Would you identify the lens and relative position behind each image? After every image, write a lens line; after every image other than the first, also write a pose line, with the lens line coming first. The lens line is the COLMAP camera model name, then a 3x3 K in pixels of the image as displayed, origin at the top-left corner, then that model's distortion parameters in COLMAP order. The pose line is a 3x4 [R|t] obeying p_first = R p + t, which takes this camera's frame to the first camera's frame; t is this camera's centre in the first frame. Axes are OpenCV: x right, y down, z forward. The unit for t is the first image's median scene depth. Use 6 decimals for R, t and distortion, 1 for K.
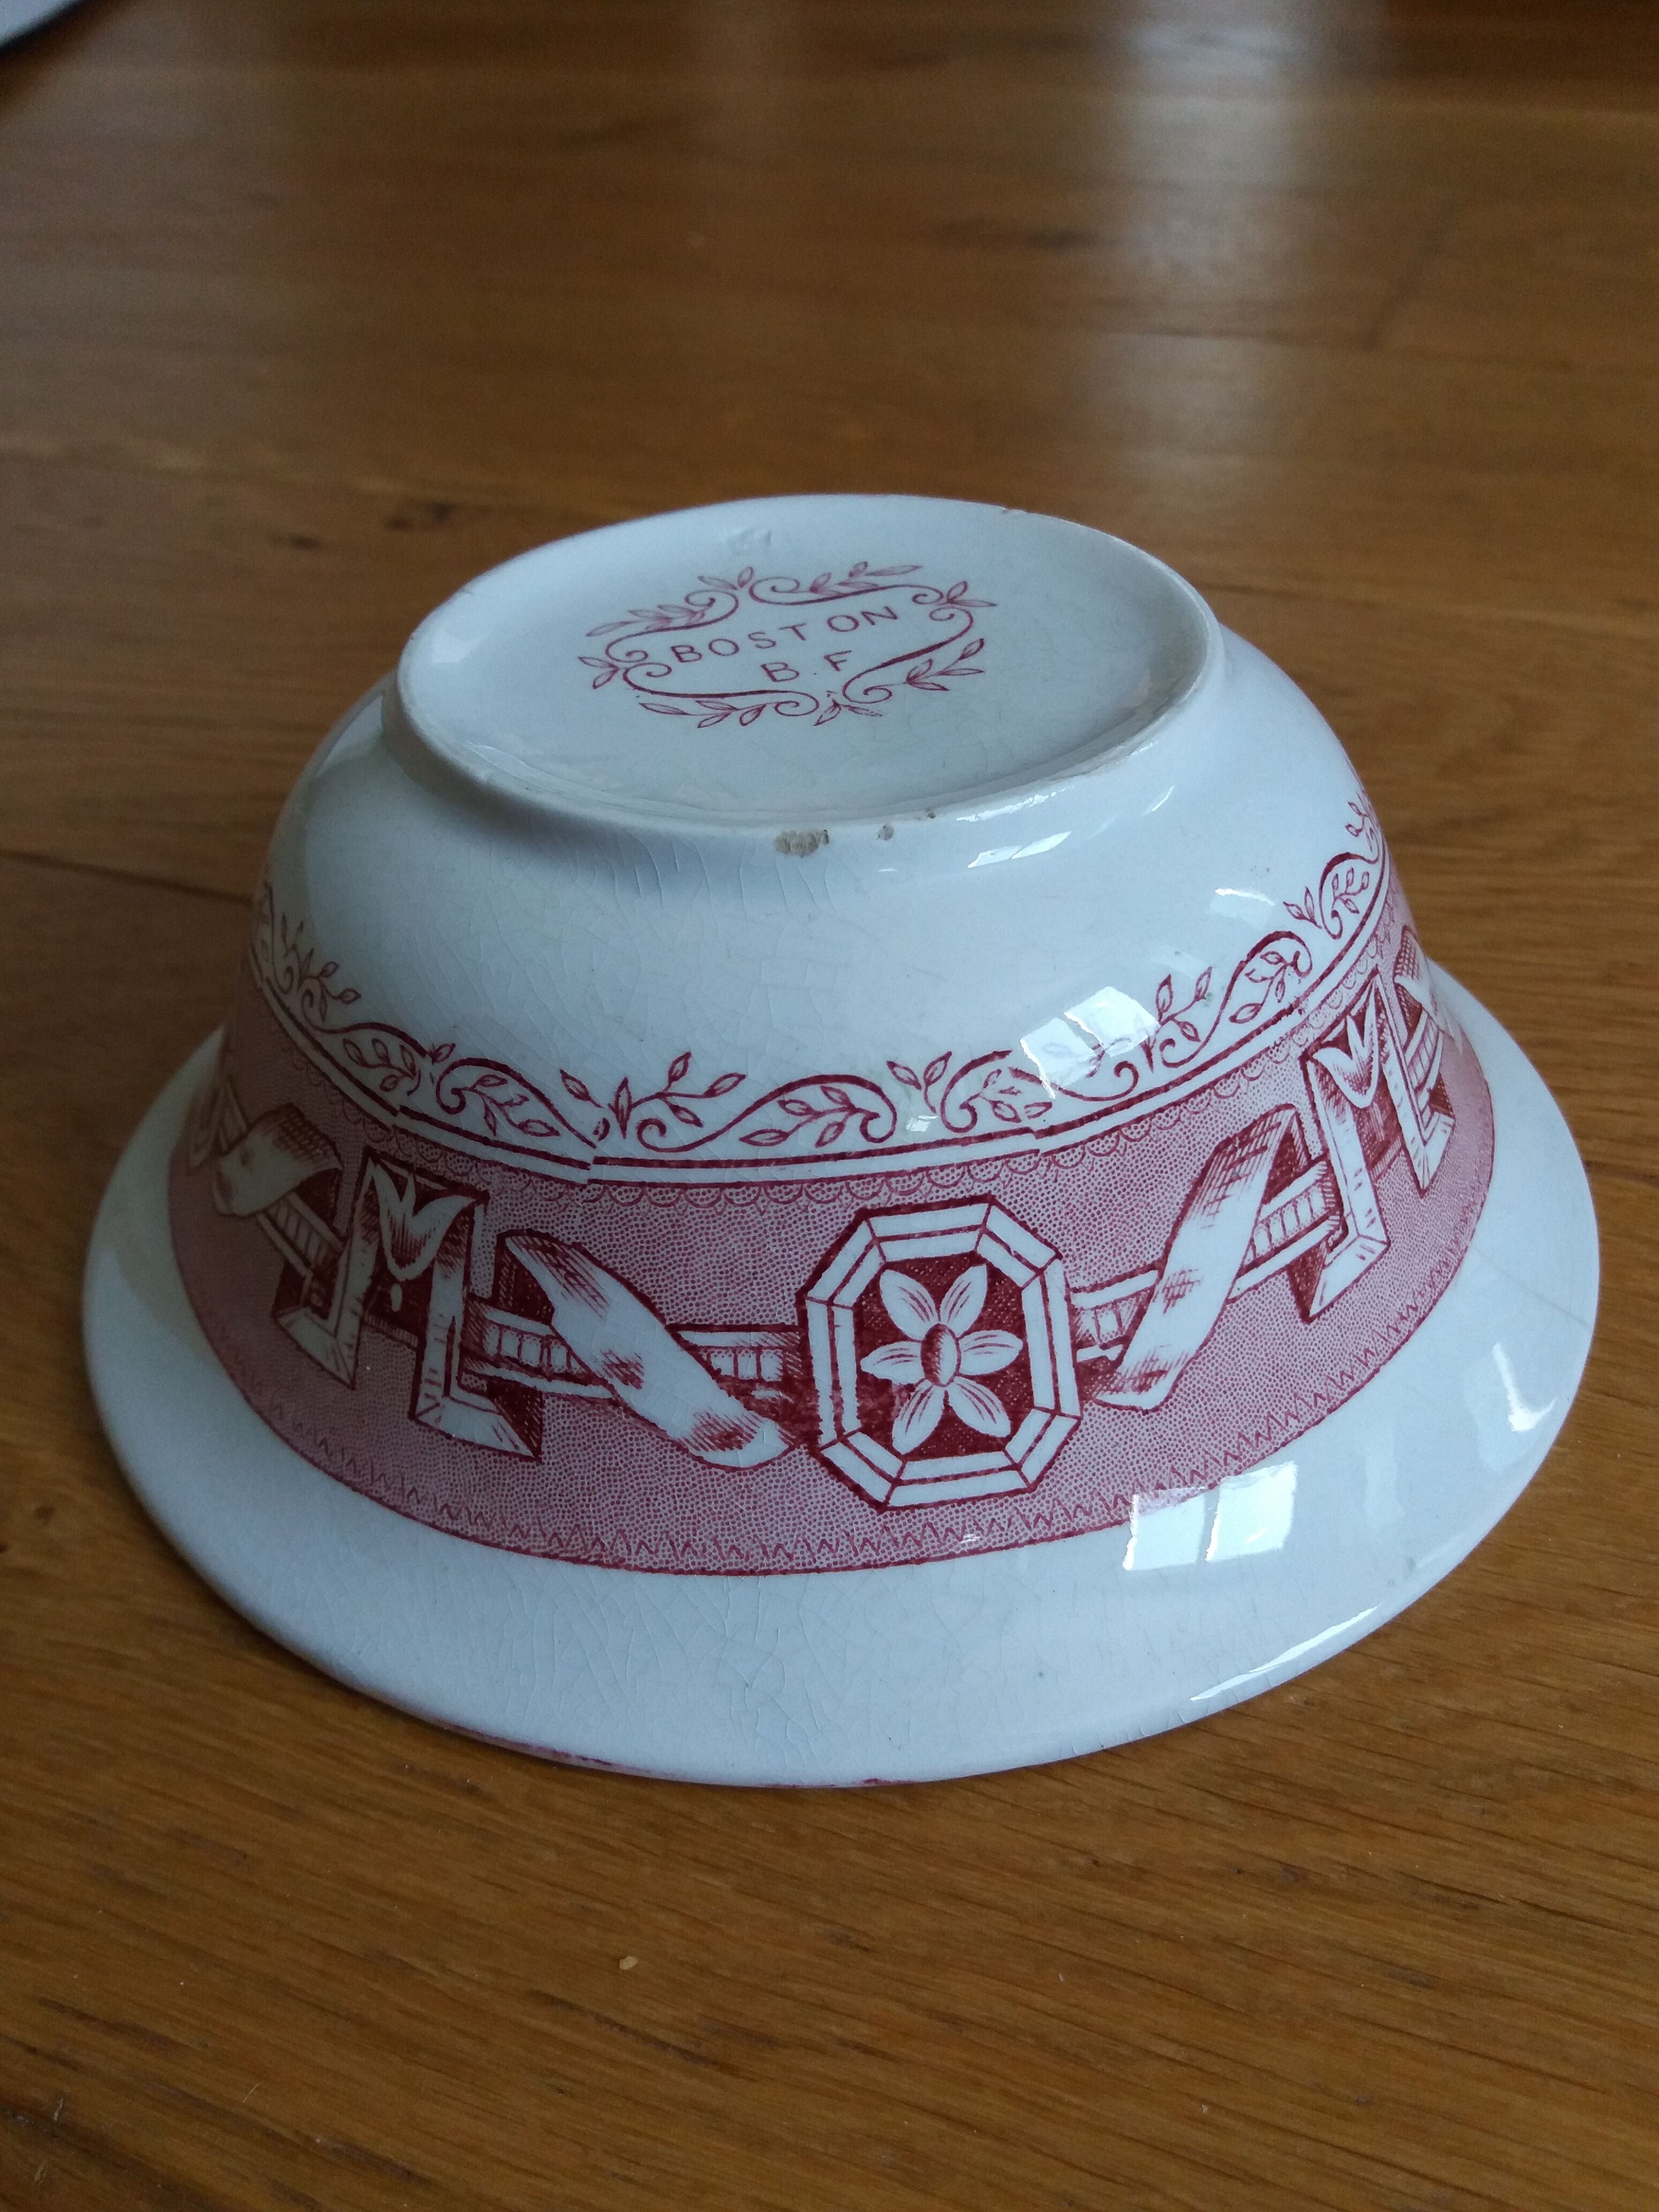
lens RADIAL K [[1839.9, 0, 810.1], [0, 1839.9, 1104.9], [0, 0, 1]] dist [-0.020154, 0.019810]
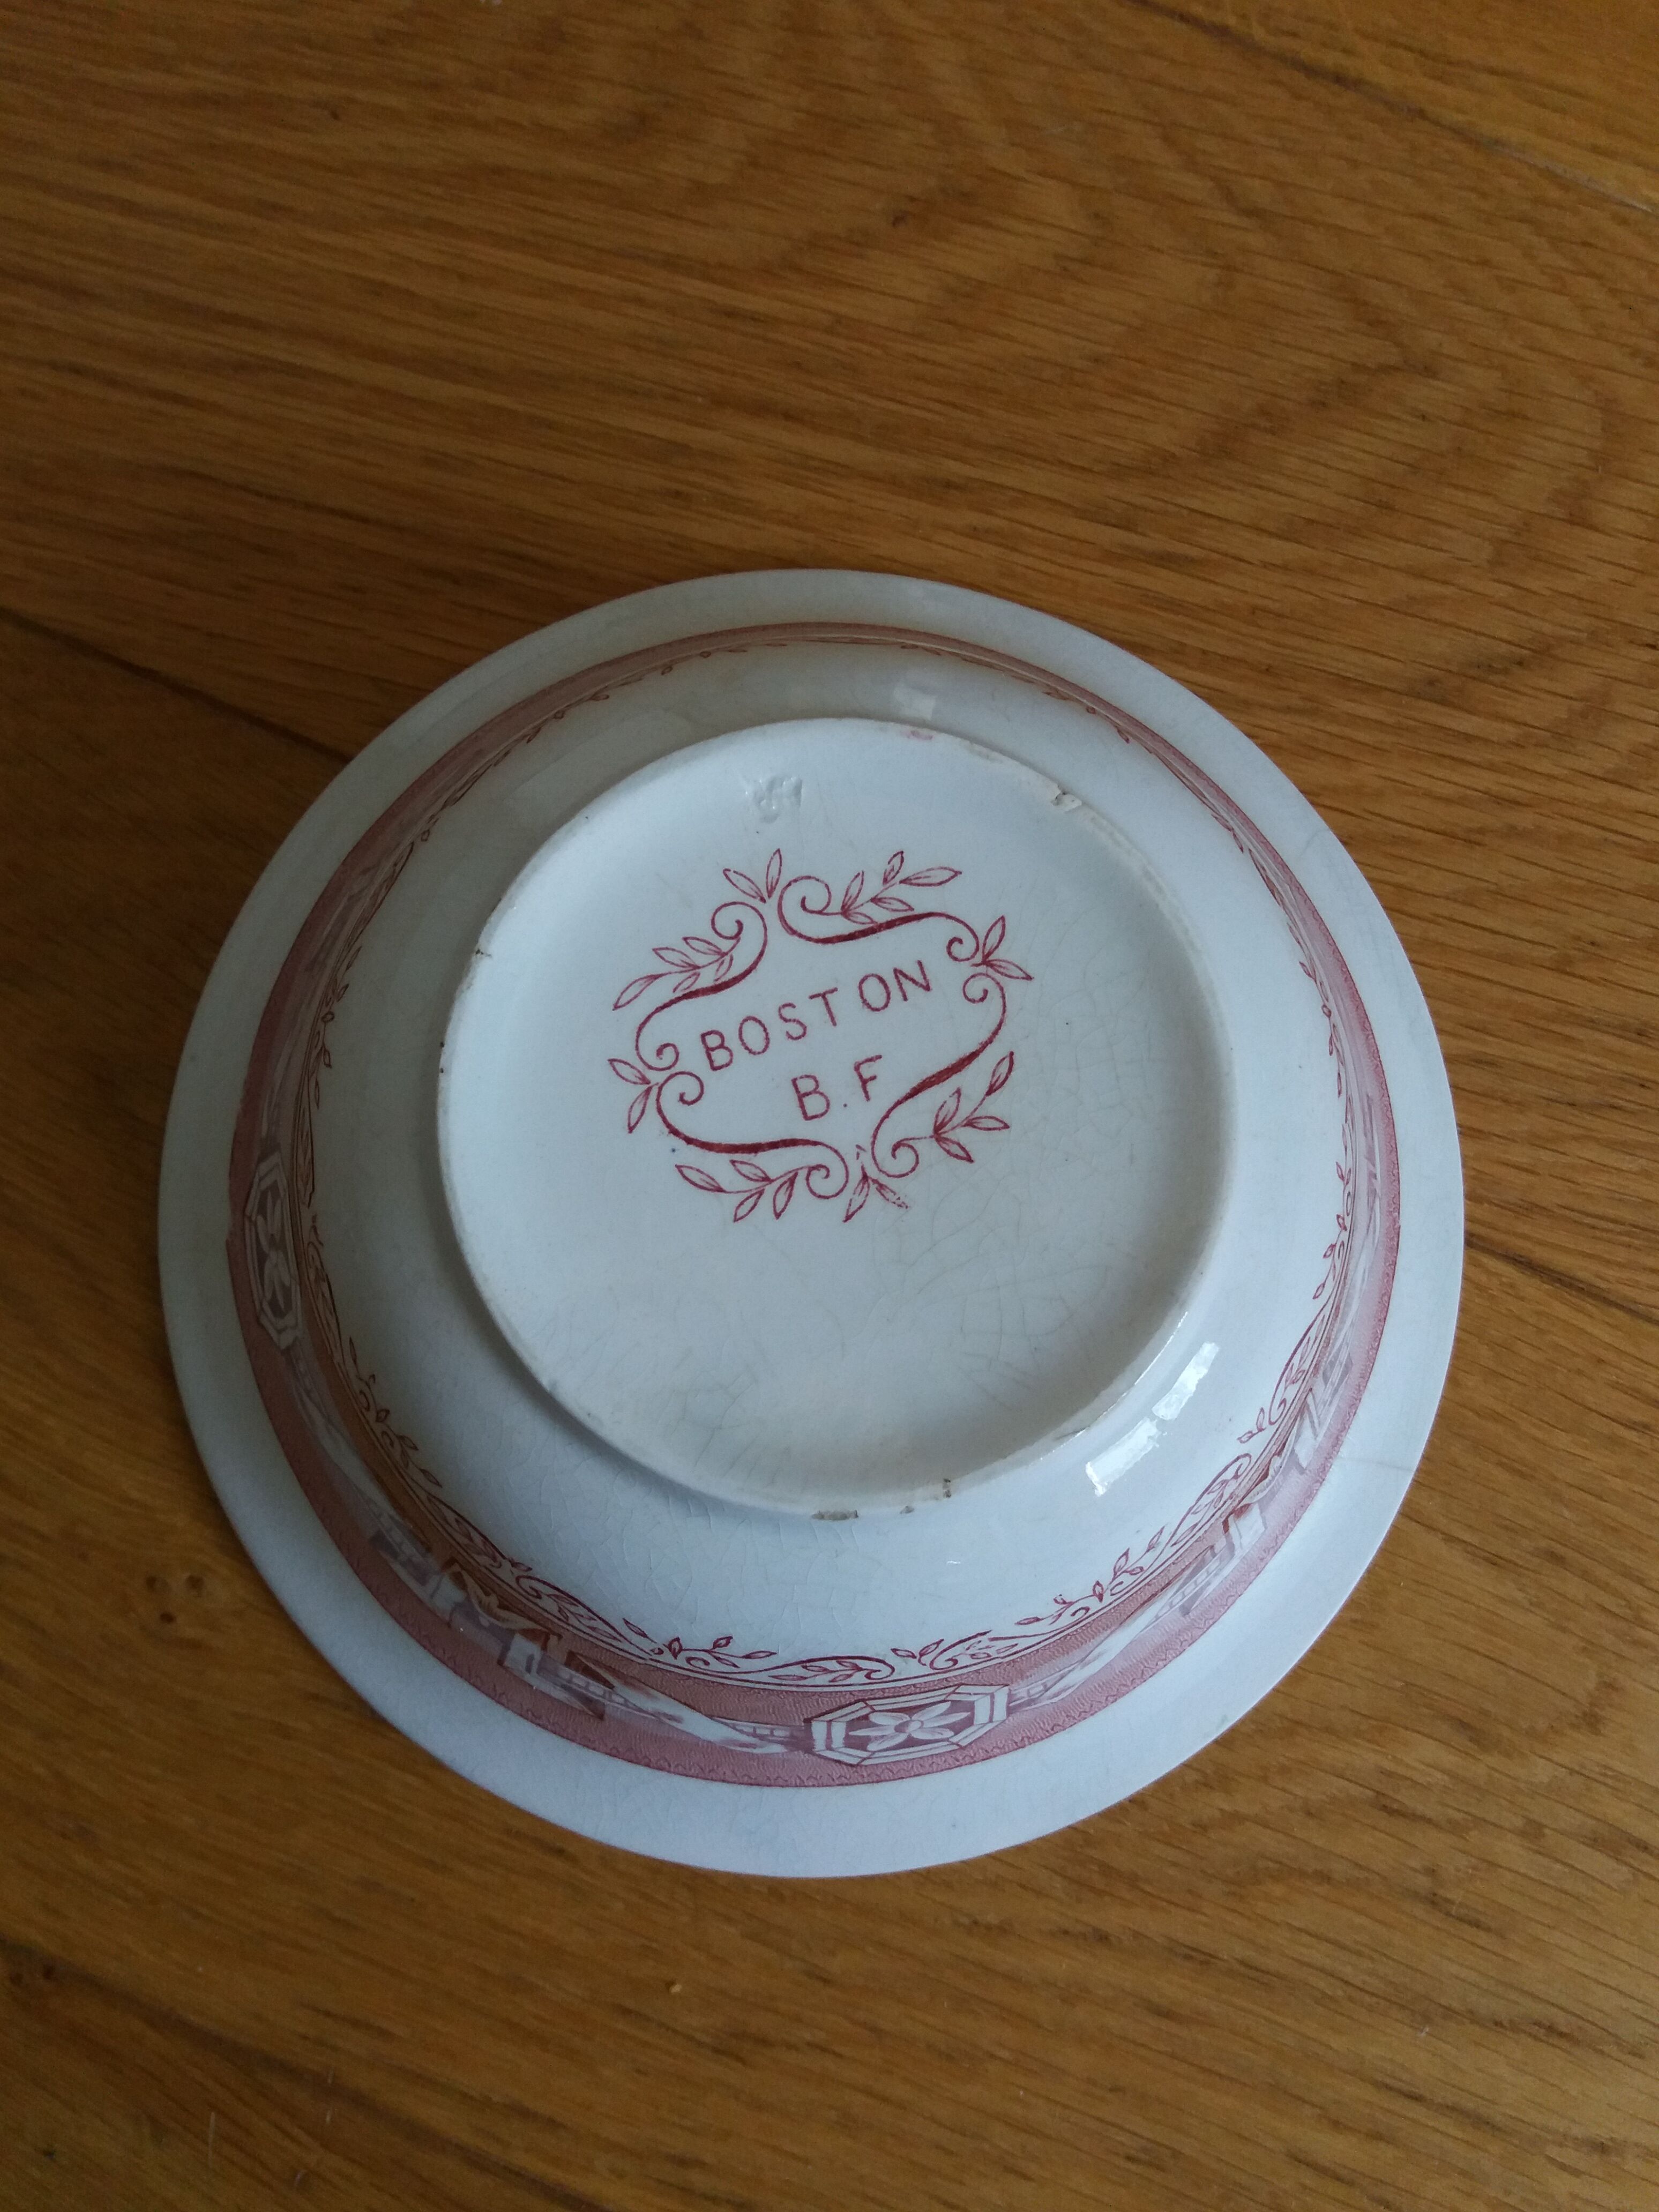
lens RADIAL K [[1839.9, 0, 813.9], [0, 1839.9, 1108.1], [0, 0, 1]] dist [-0.020154, 0.019810]
pose [[0.996969, 0.023135, 0.074282, -0.105199], [-0.066347, 0.751463, 0.656431, -1.052430], [-0.040634, -0.659370, 0.750720, 0.281003]]
